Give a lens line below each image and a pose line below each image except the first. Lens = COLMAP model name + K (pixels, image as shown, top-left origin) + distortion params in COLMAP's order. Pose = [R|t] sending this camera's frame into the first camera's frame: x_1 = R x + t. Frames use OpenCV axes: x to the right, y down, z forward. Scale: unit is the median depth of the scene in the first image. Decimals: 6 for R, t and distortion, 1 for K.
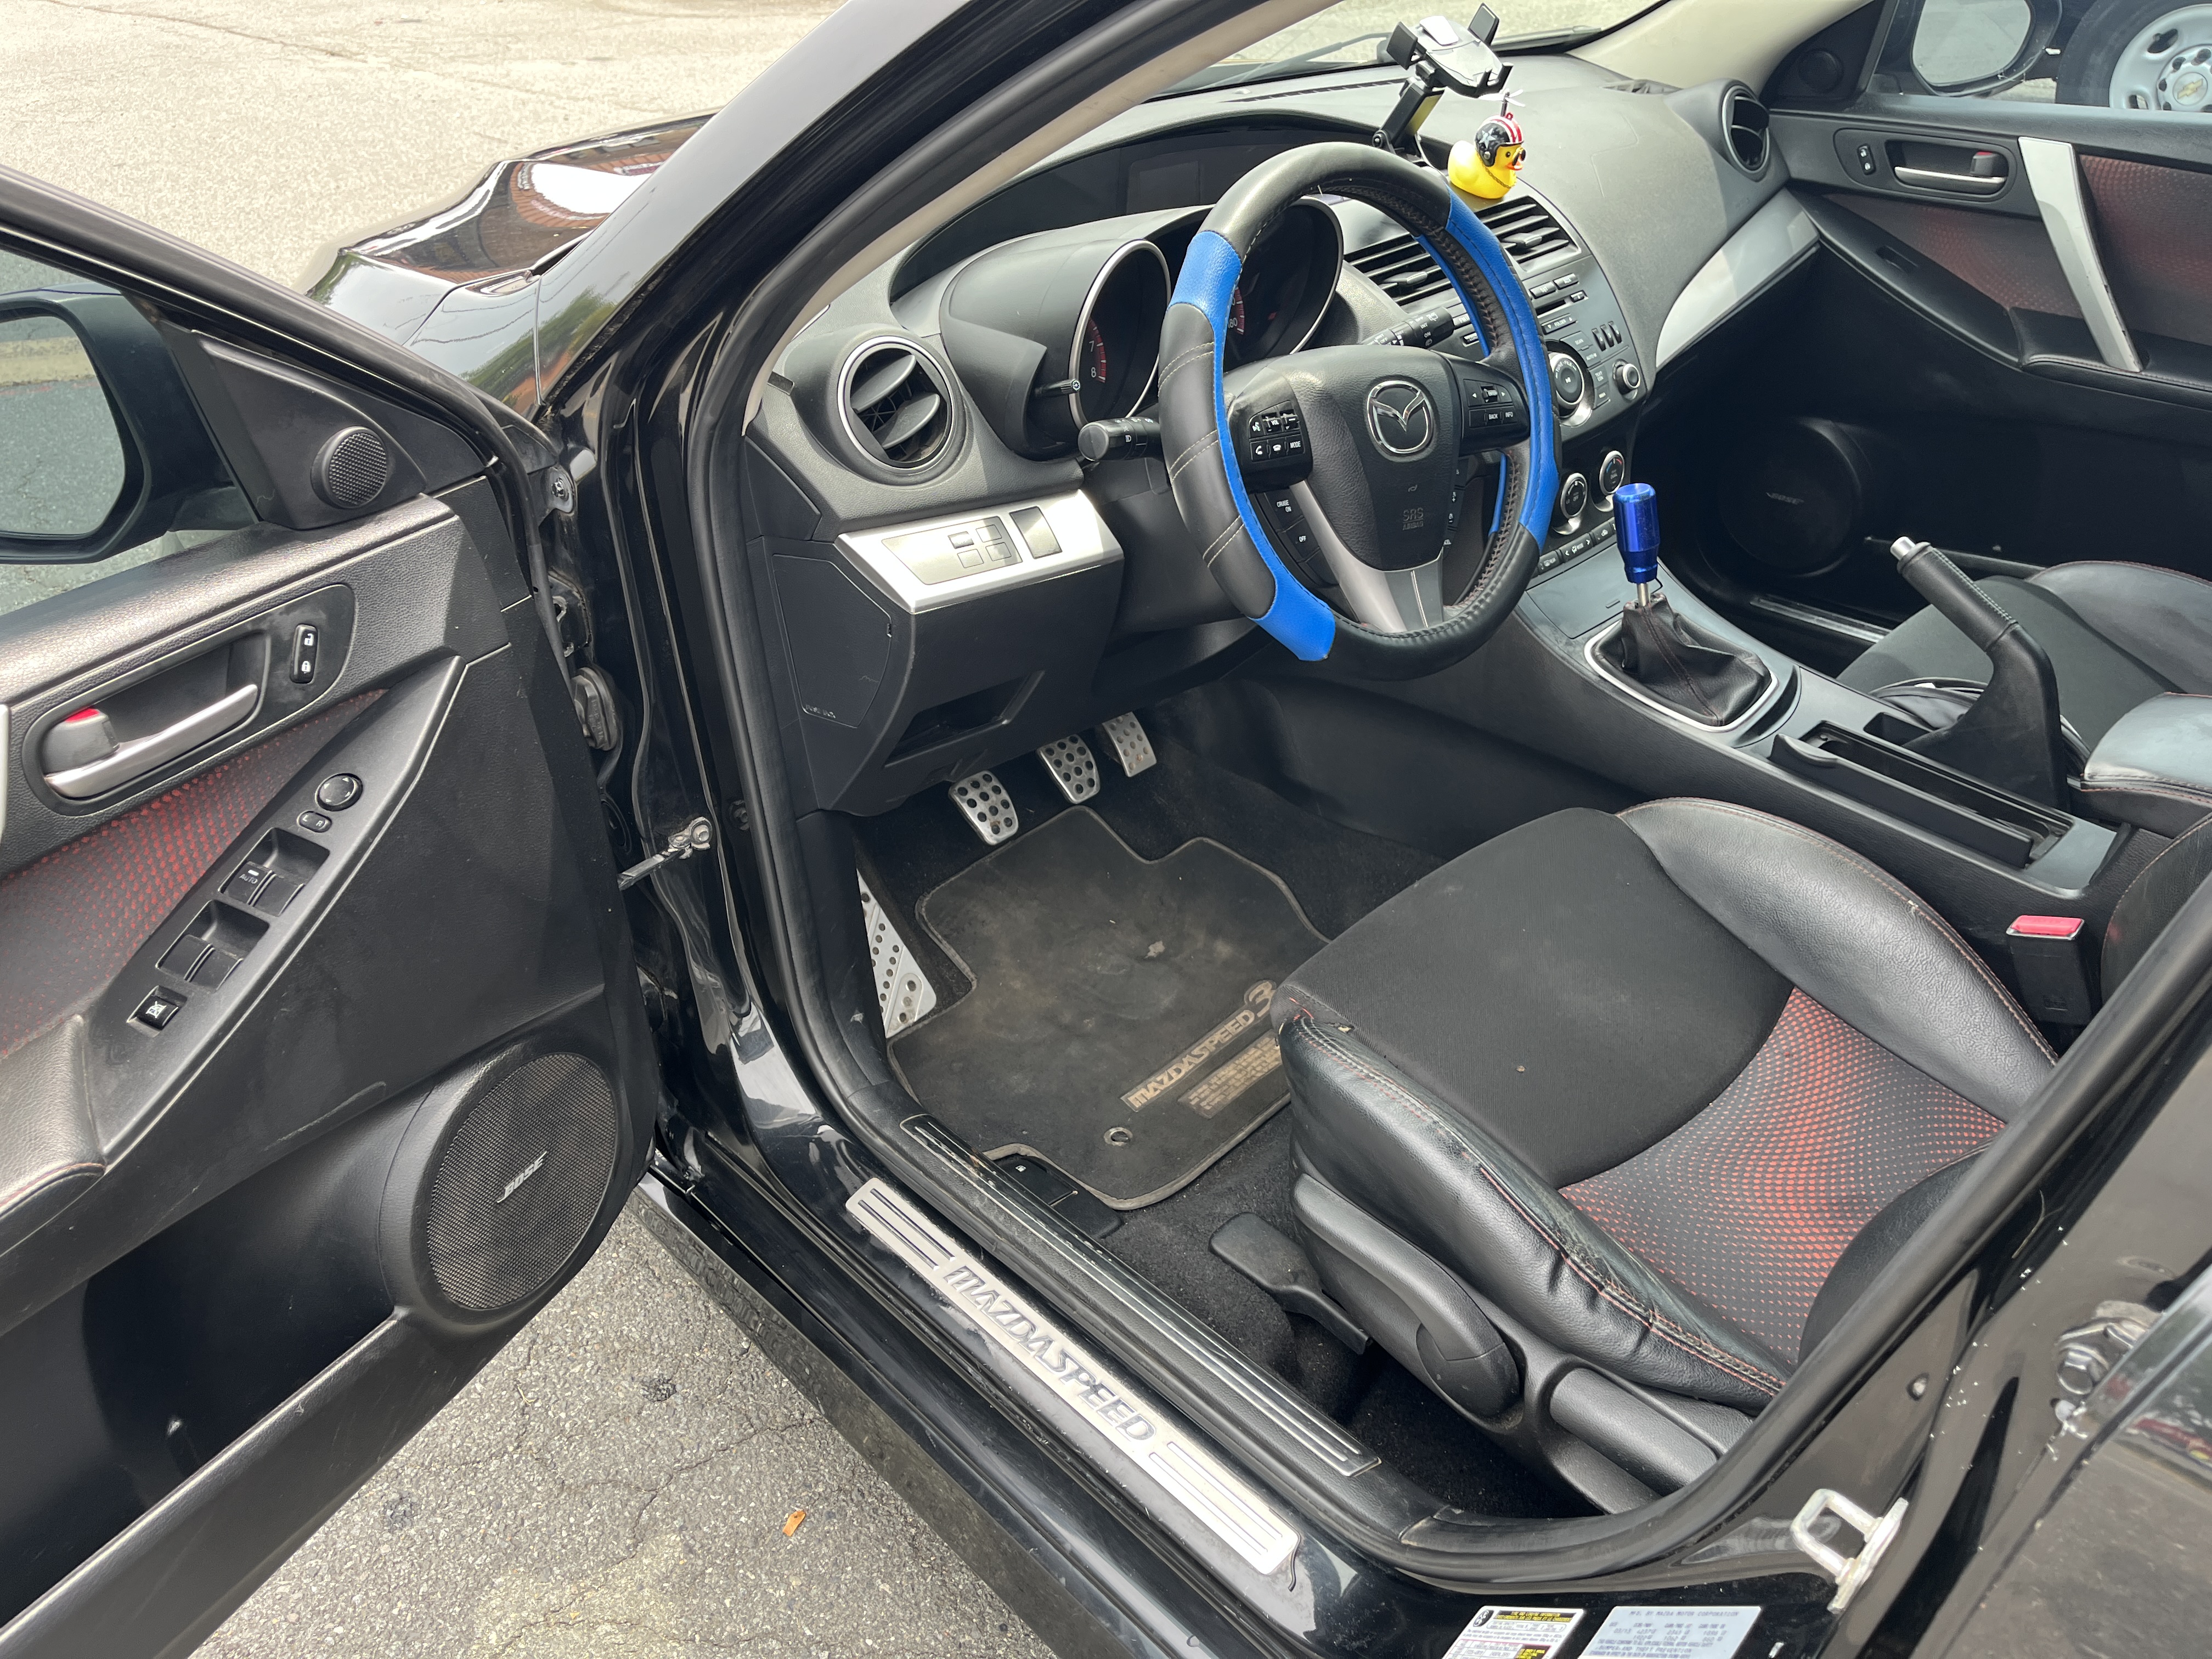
lens RADIAL K [[1673.8, 0, 1106.0], [0, 1673.8, 829.5], [0, 0, 1]] dist [0.054569, -0.082631]
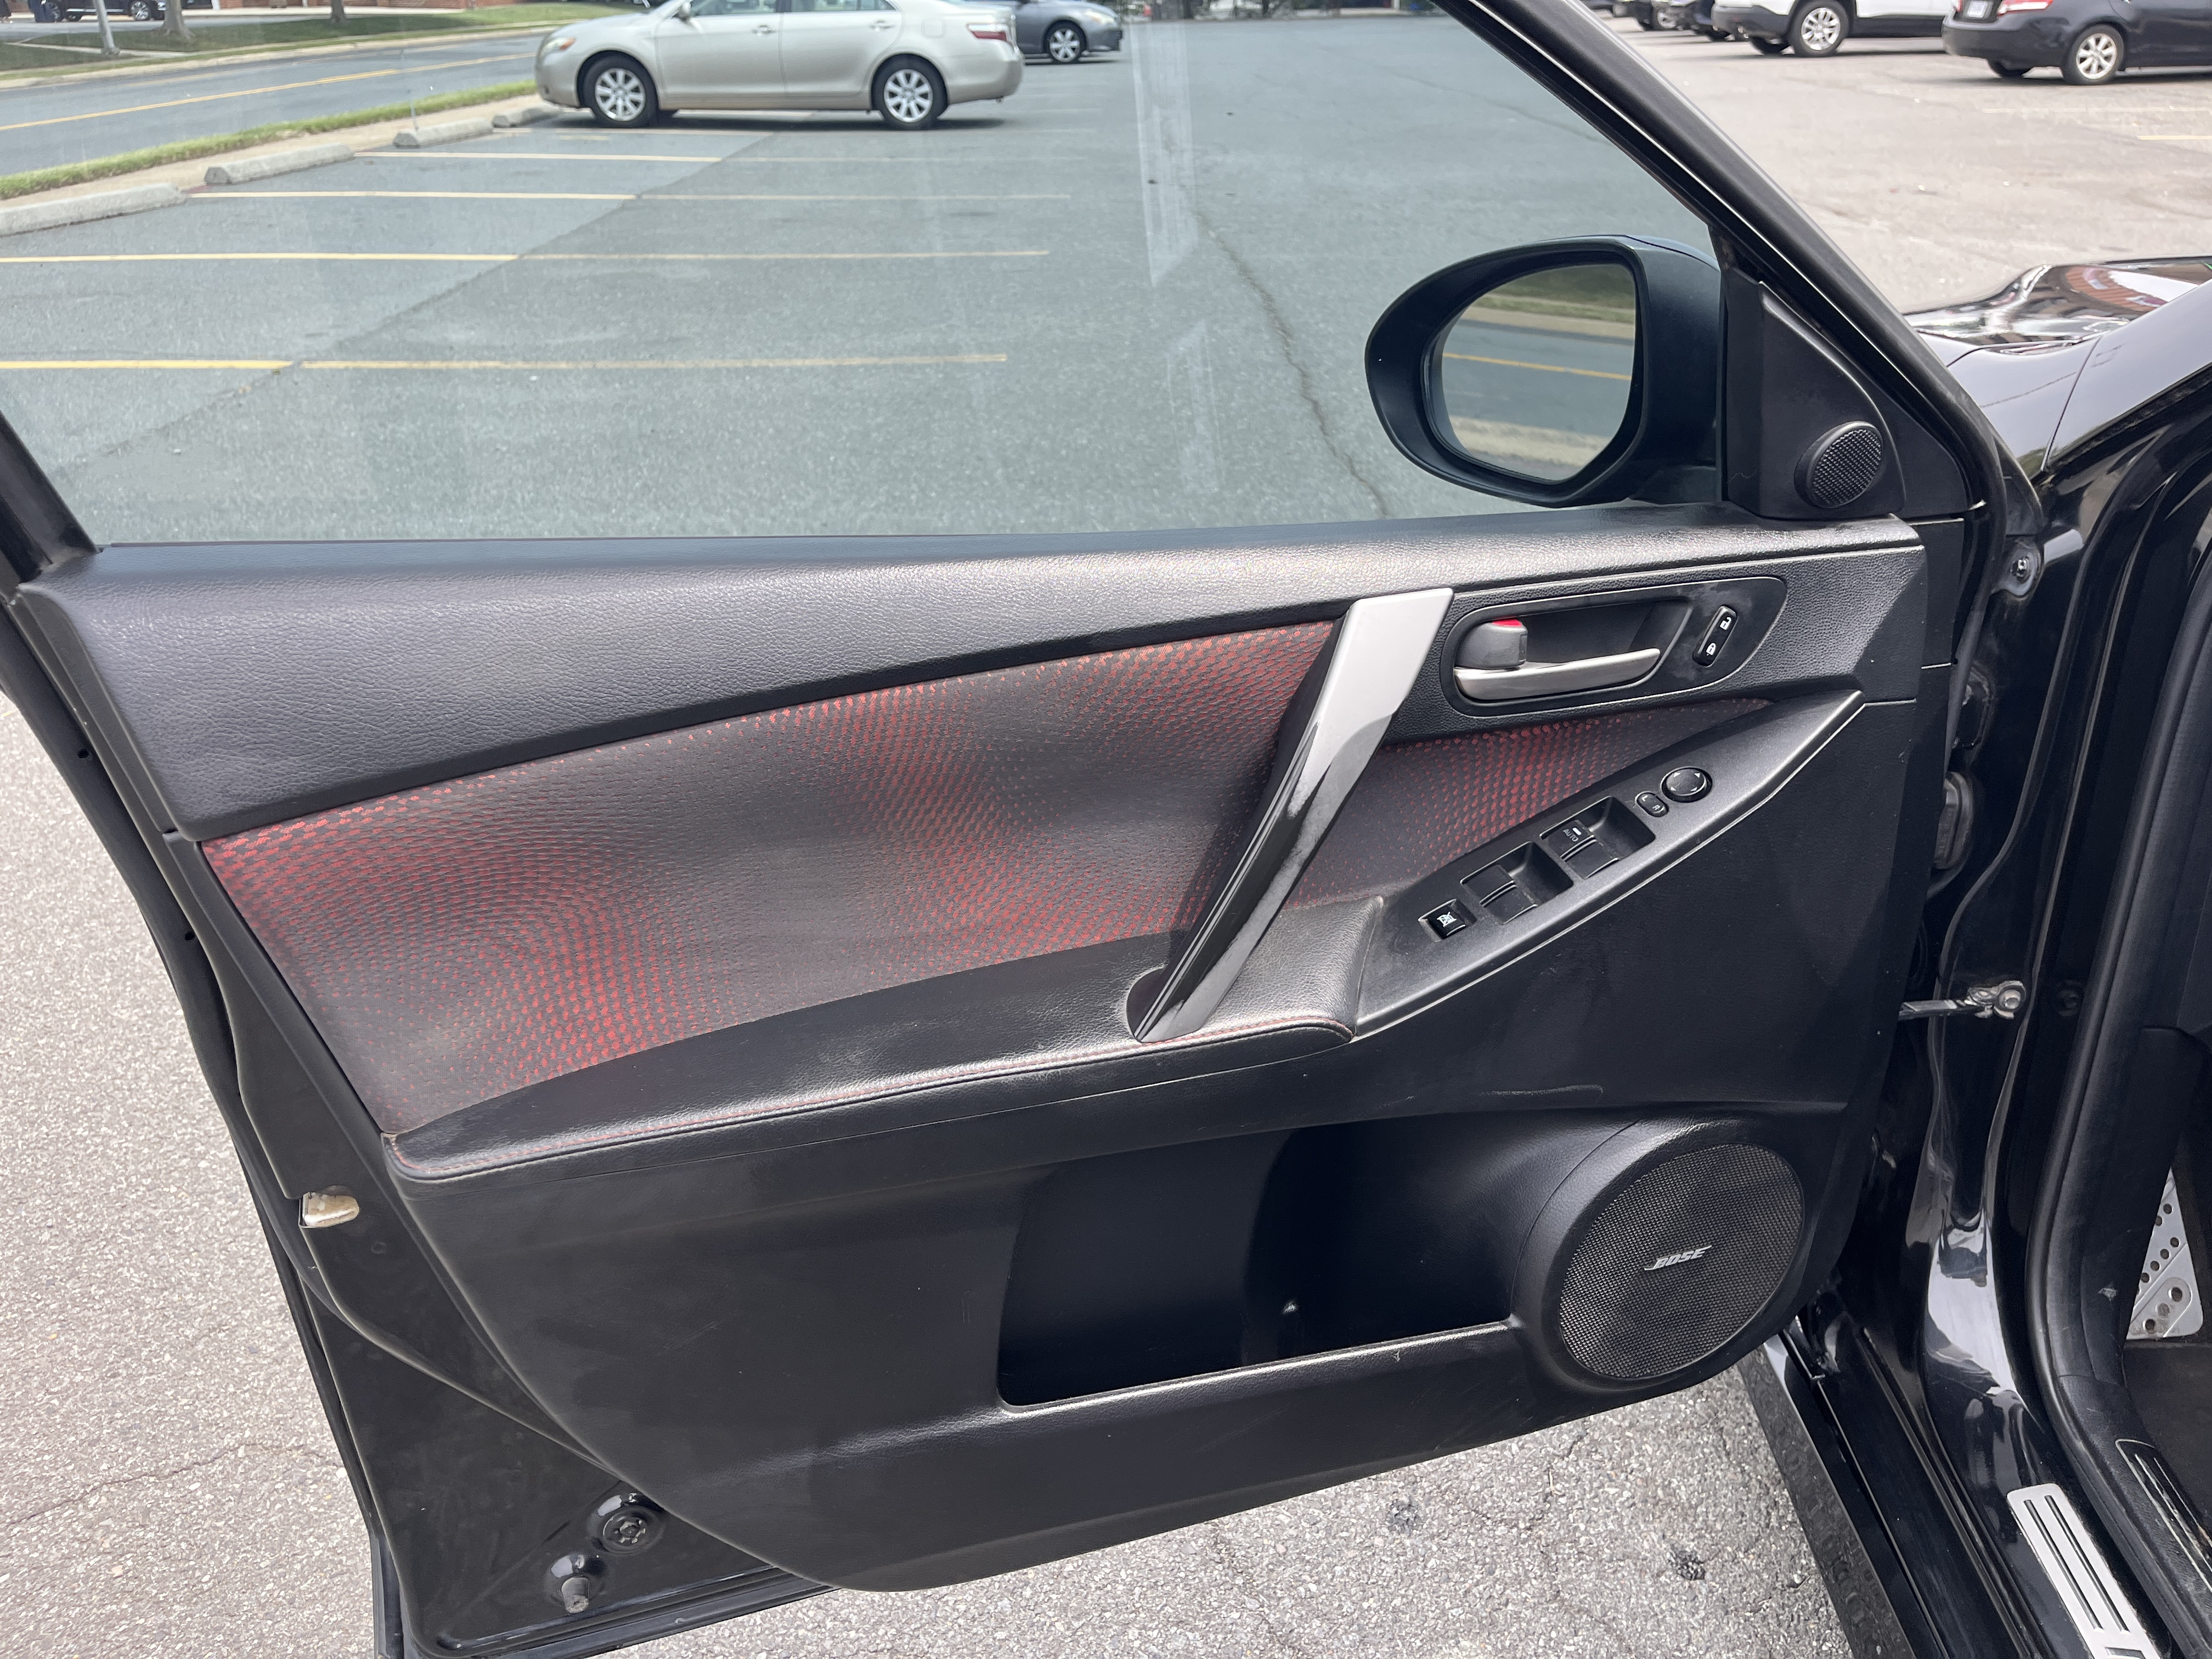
lens RADIAL K [[1692.7, 0, 1106.0], [0, 1692.7, 829.5], [0, 0, 1]] dist [0.078862, -0.112984]
pose [[0.706312, 0.325745, -0.628501, -0.064129], [-0.375655, 0.924990, 0.057248, 0.059779], [0.600005, 0.195665, 0.775699, 0.055822]]
